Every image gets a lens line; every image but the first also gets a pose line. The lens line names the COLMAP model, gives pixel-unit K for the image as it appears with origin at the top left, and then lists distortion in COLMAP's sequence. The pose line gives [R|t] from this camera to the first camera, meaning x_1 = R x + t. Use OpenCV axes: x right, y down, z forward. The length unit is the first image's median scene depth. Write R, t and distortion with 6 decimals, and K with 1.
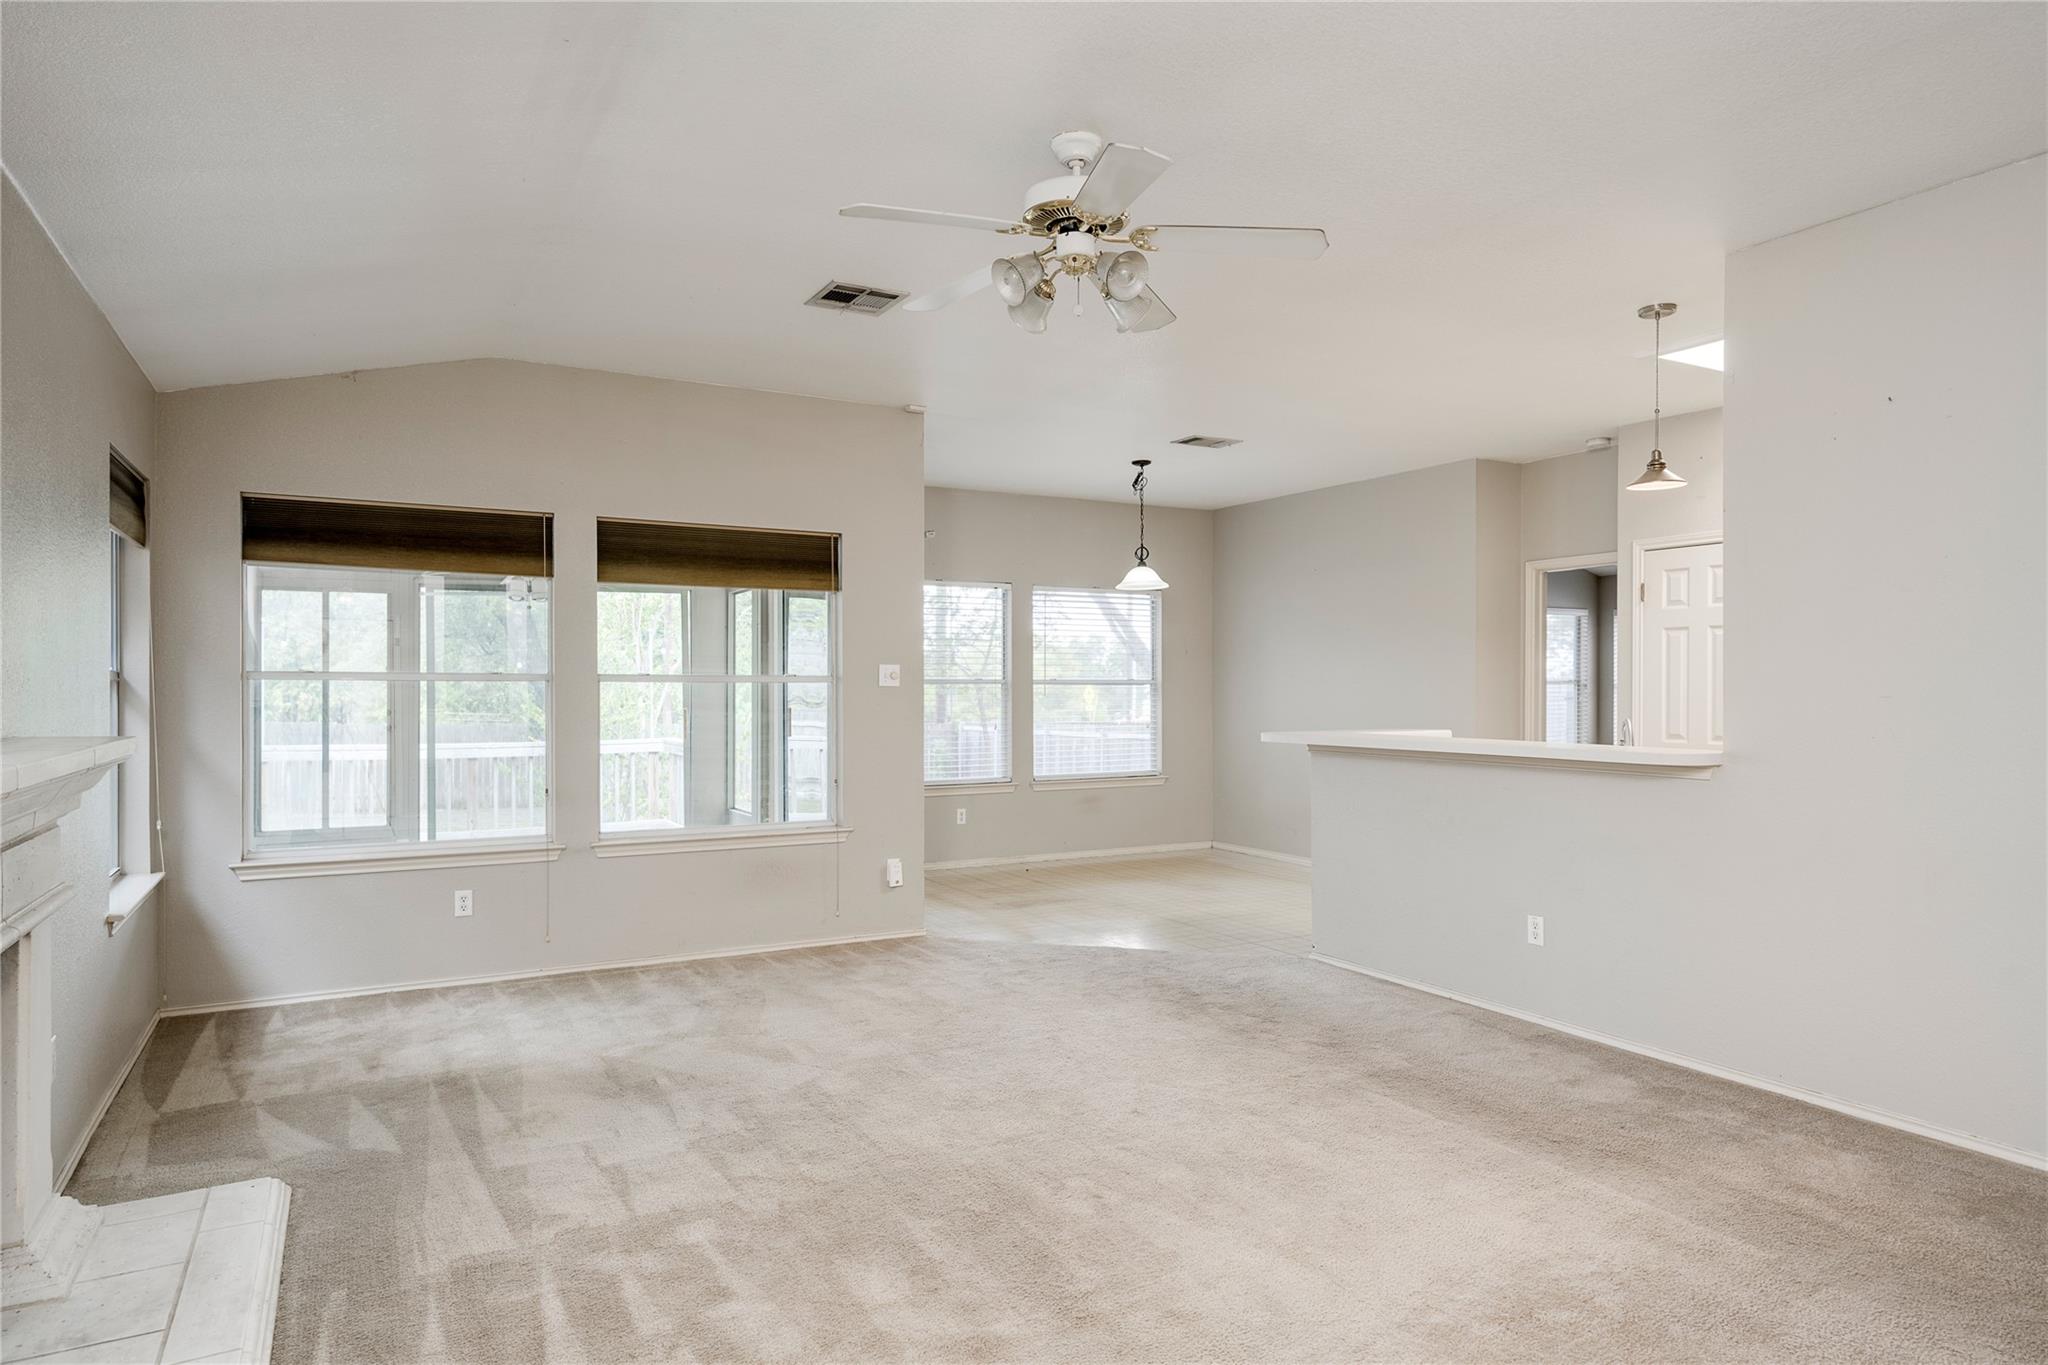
lens RADIAL K [[1214.0, 0, 1081.8], [0, 1214.0, 680.6], [0, 0, 1]] dist [-0.000880, -0.000543]
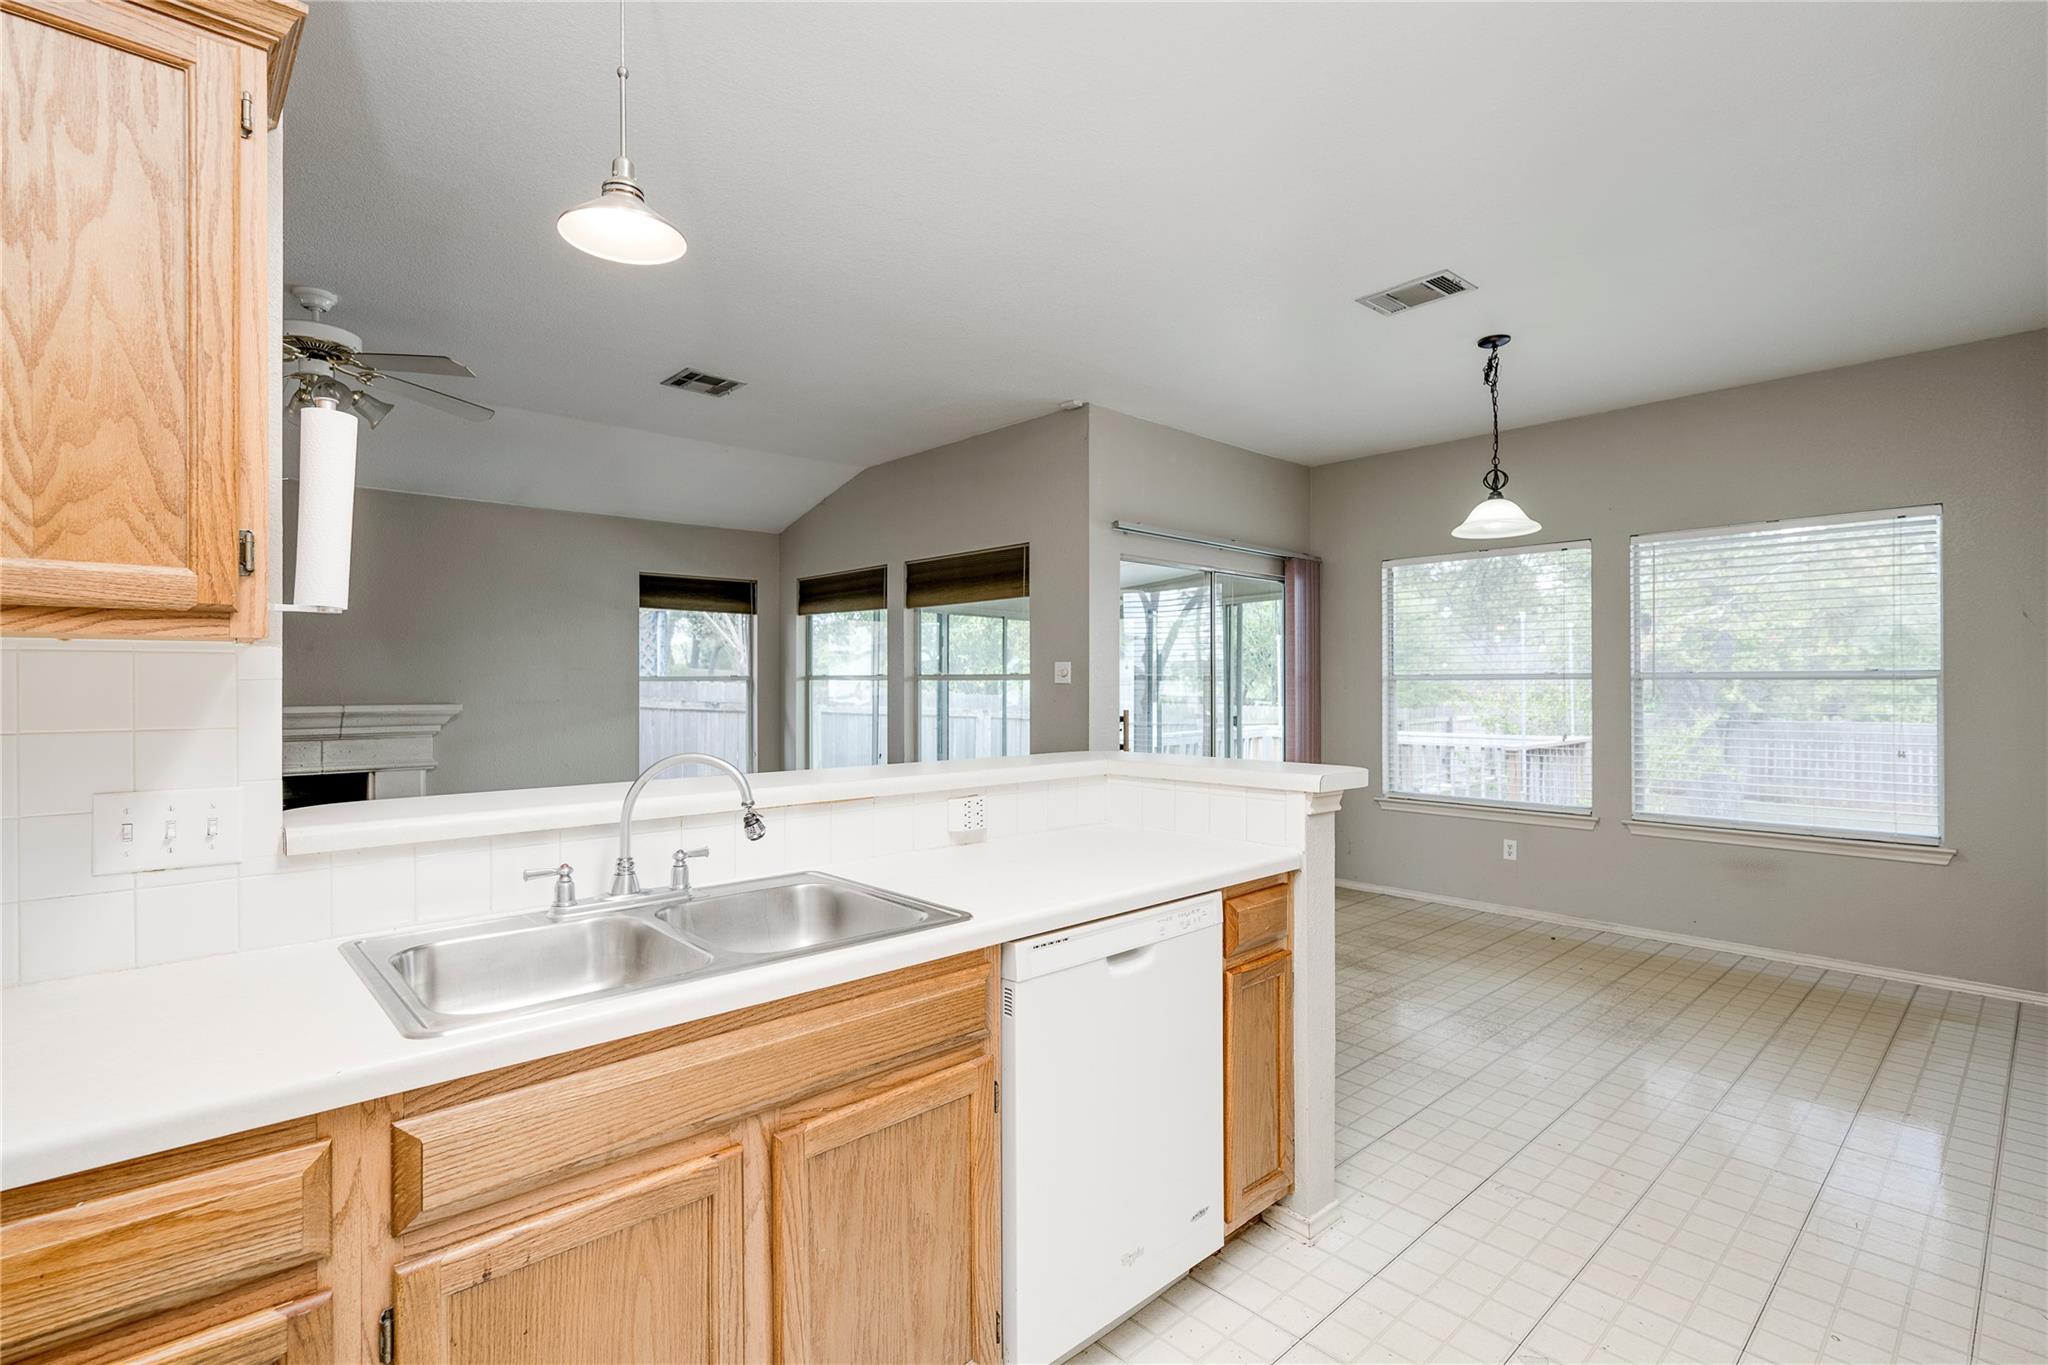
lens RADIAL K [[961.8, 0, 1024.0], [0, 961.8, 682.5], [0, 0, 1]] dist [-0.001839, -0.000308]
pose [[0.205051, -0.002359, -0.978748, 0.722606], [0.003916, 0.999991, -0.001590, 0.006025], [0.978743, -0.003507, 0.205058, 0.925009]]
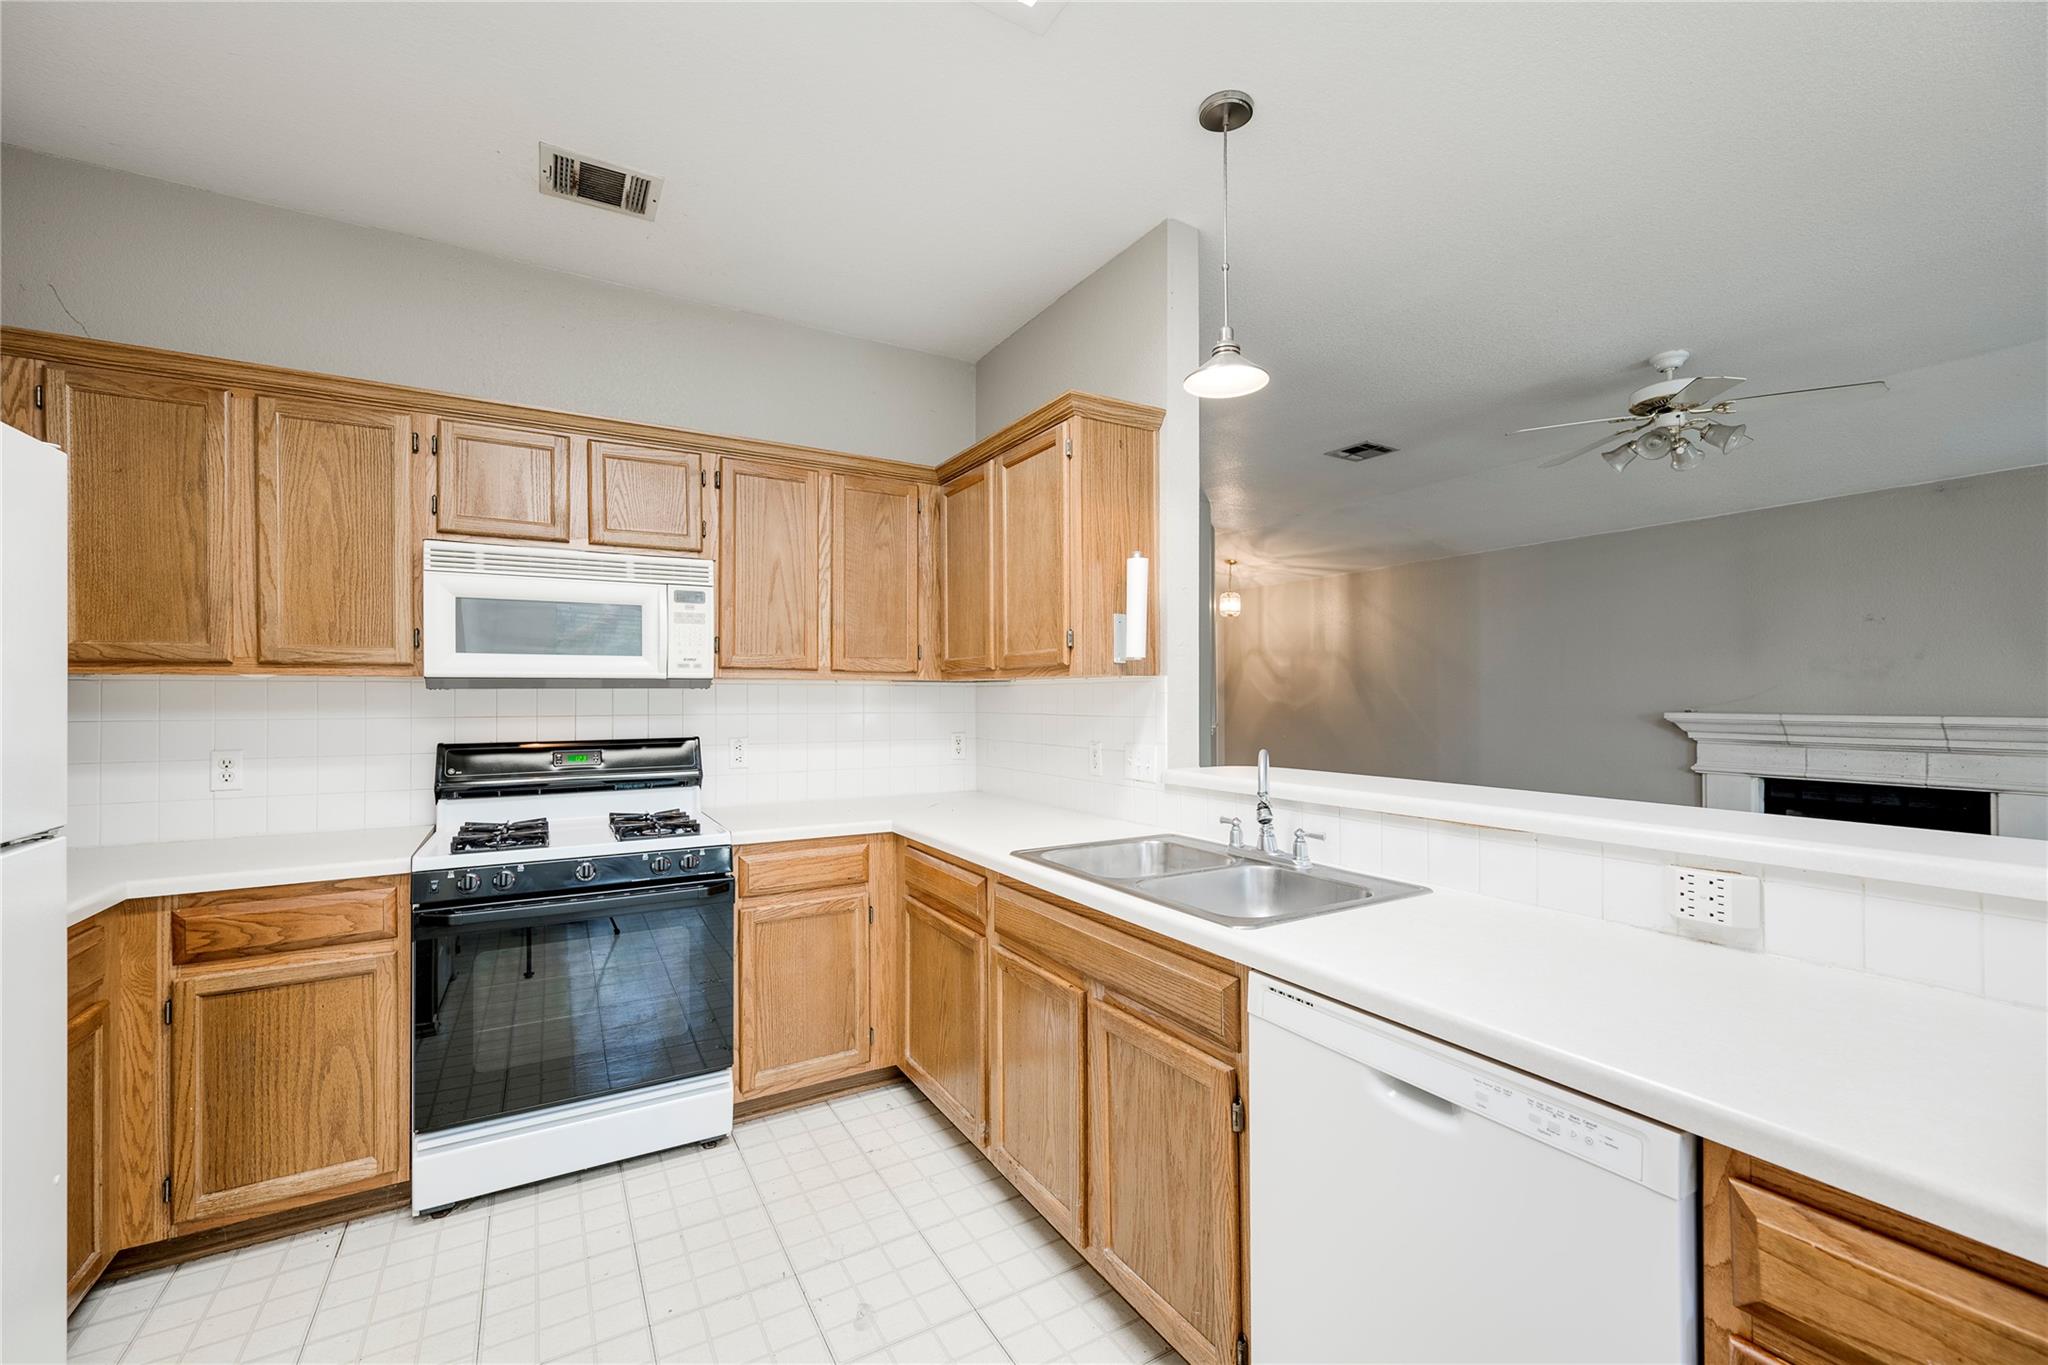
lens RADIAL K [[829.0, 0, 1026.2], [0, 829.0, 692.2], [0, 0, 1]] dist [0.000755, -0.000075]
pose [[-0.999977, 0.001775, 0.006599, 0.486247], [0.001731, 0.999976, -0.006651, 0.006097], [-0.006611, -0.006639, -0.999956, 1.238284]]
